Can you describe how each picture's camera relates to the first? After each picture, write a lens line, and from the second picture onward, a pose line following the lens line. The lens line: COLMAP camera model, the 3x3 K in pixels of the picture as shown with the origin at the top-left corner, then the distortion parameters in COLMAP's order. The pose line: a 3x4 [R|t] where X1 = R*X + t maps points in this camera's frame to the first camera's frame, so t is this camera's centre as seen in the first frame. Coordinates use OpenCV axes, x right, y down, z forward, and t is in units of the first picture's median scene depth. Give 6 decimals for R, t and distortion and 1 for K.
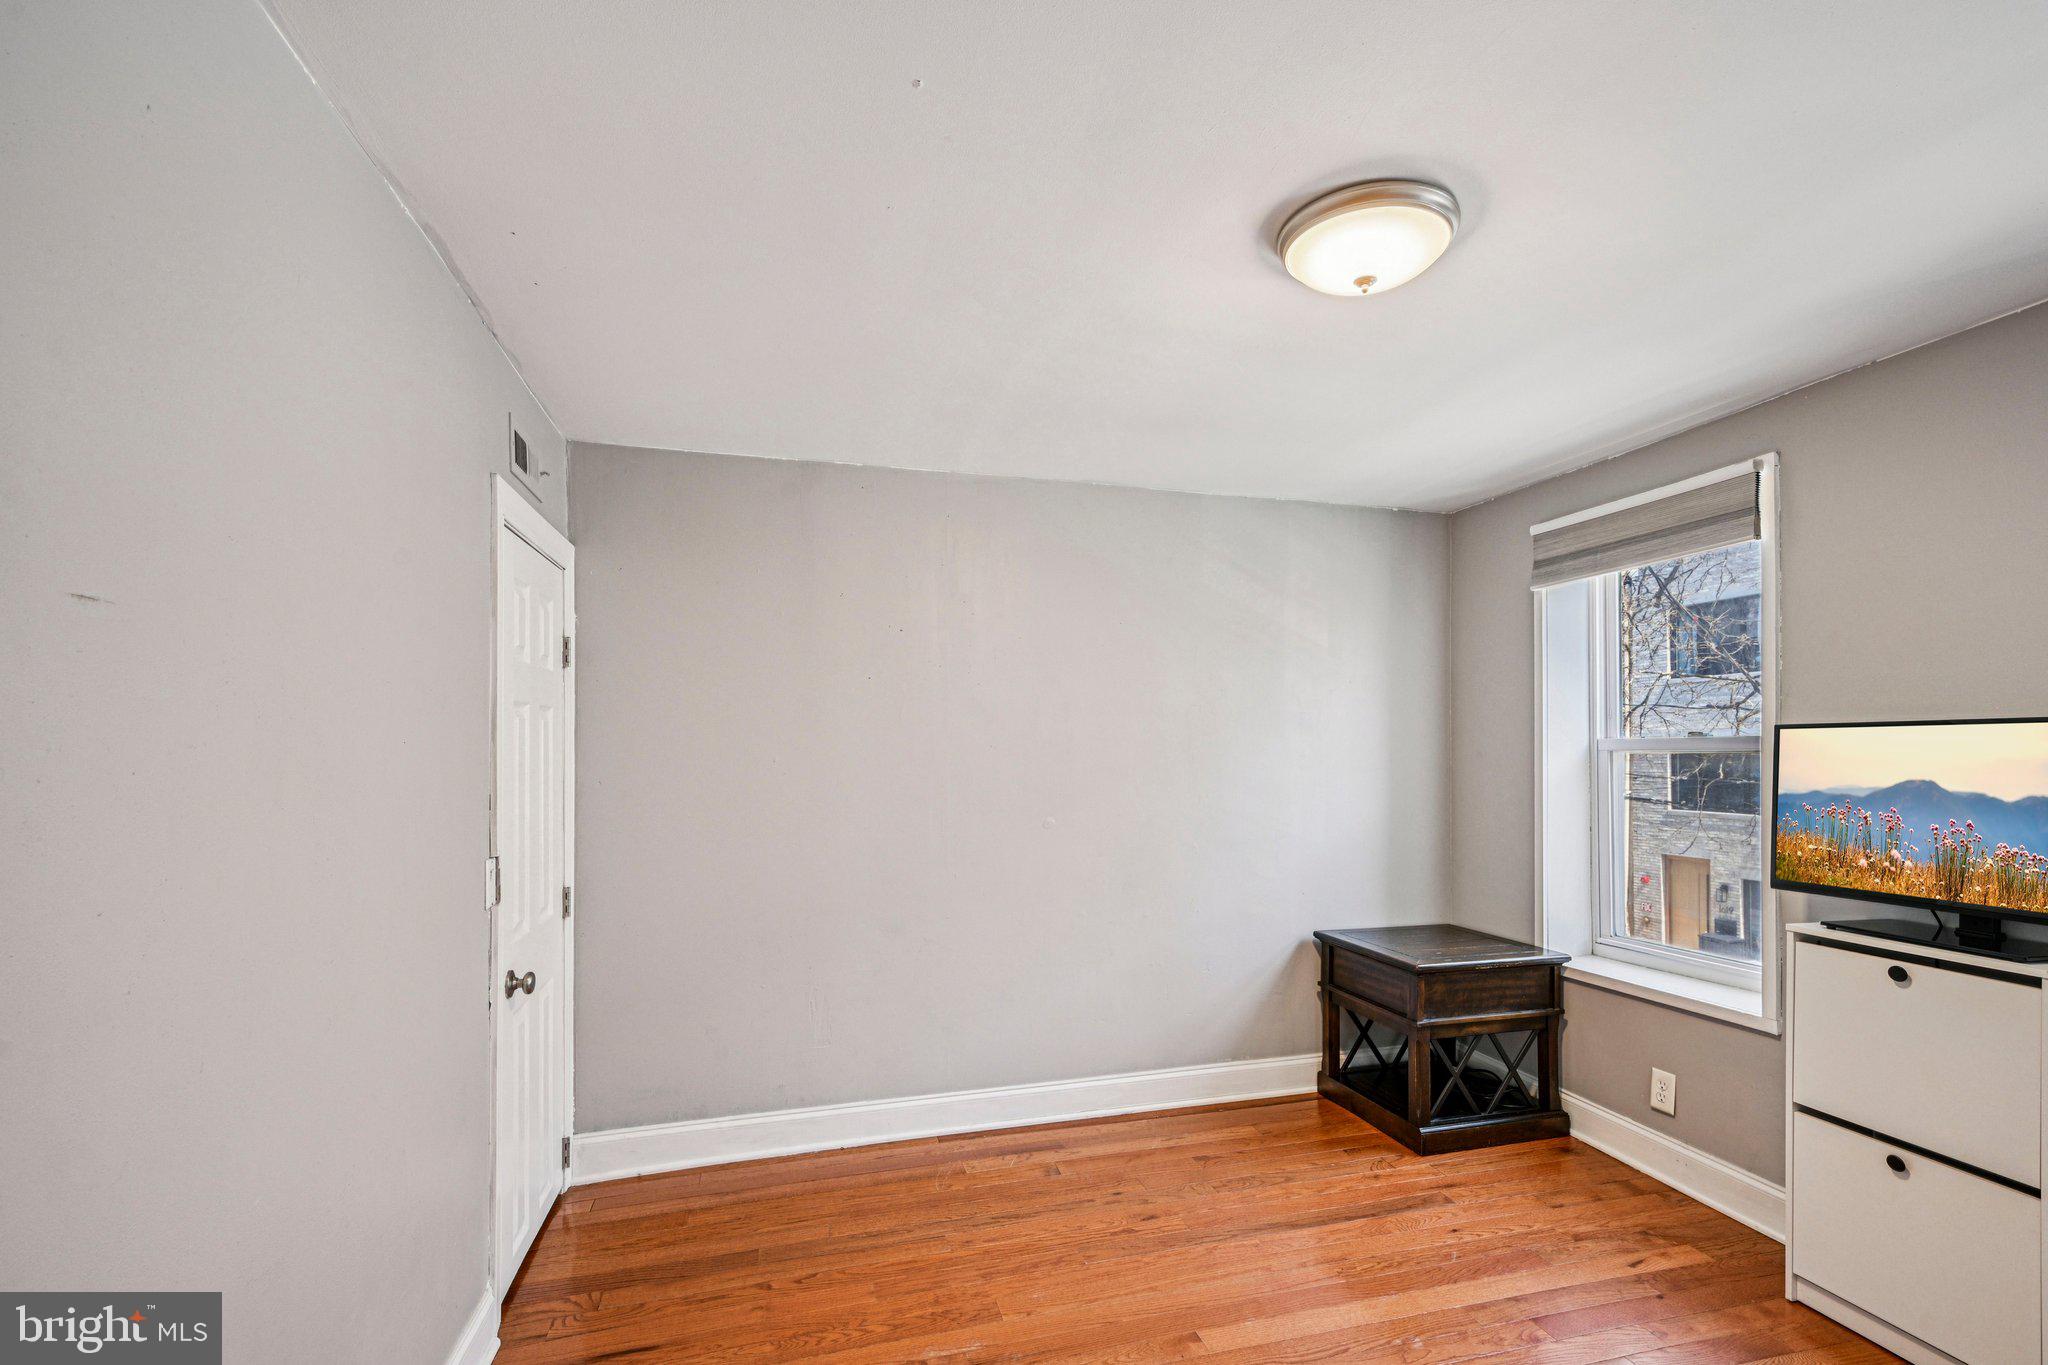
lens RADIAL K [[912.8, 0, 1054.5], [0, 912.8, 746.0], [0, 0, 1]] dist [-0.001613, 0.000178]
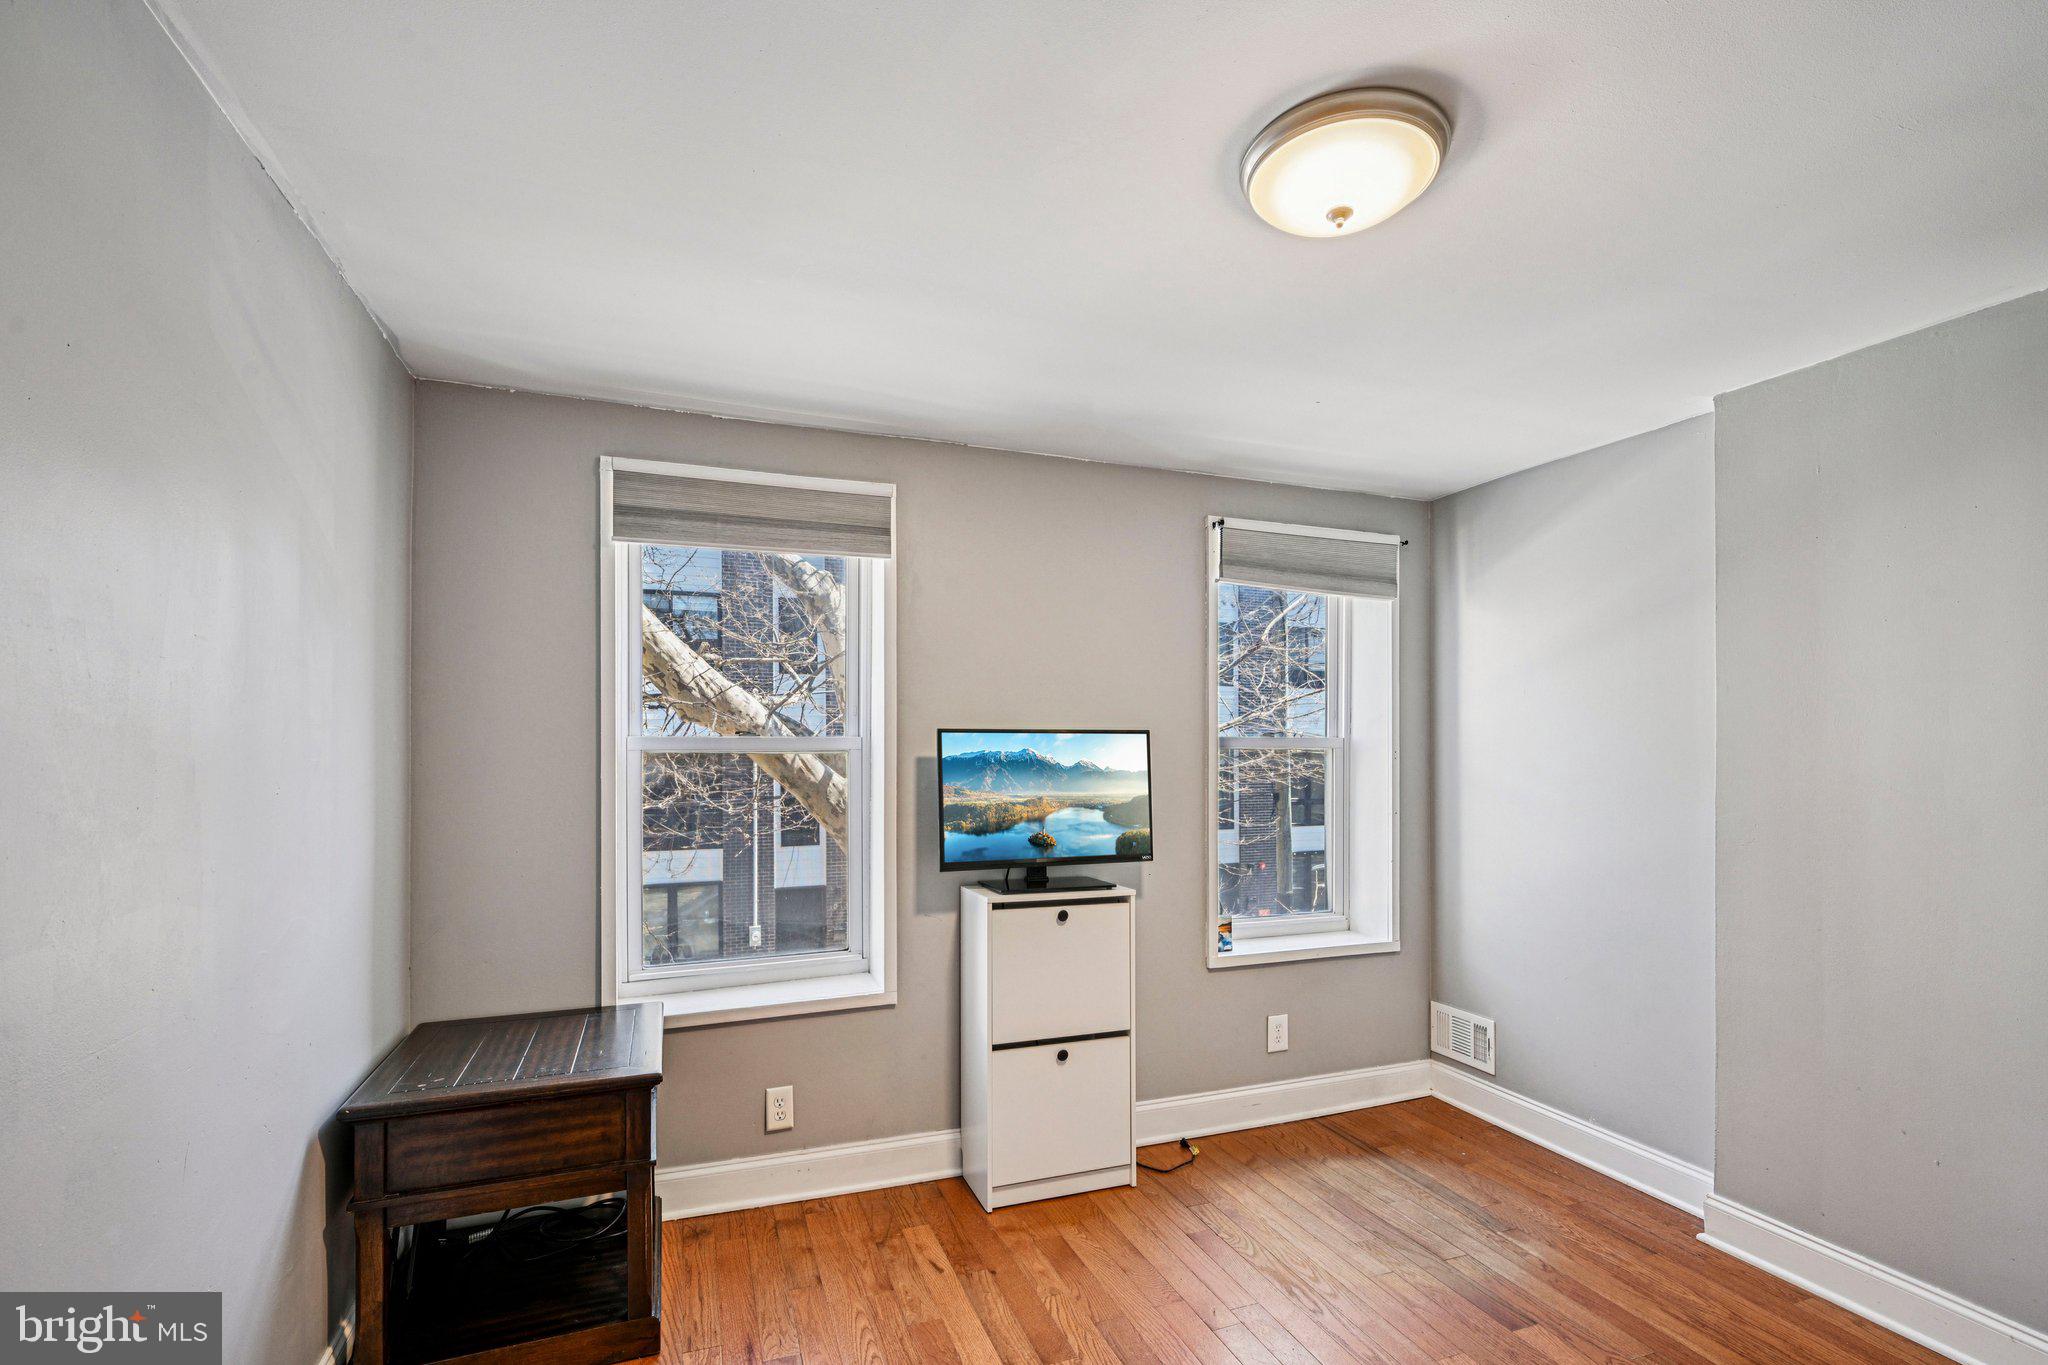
lens RADIAL K [[912.8, 0, 1011.4], [0, 912.8, 751.0], [0, 0, 1]] dist [-0.001613, 0.000178]
pose [[-0.067571, -0.002640, 0.997711, -0.304341], [-0.005430, 0.999983, 0.002278, 0.001348], [-0.997700, -0.005263, -0.067584, 0.836656]]
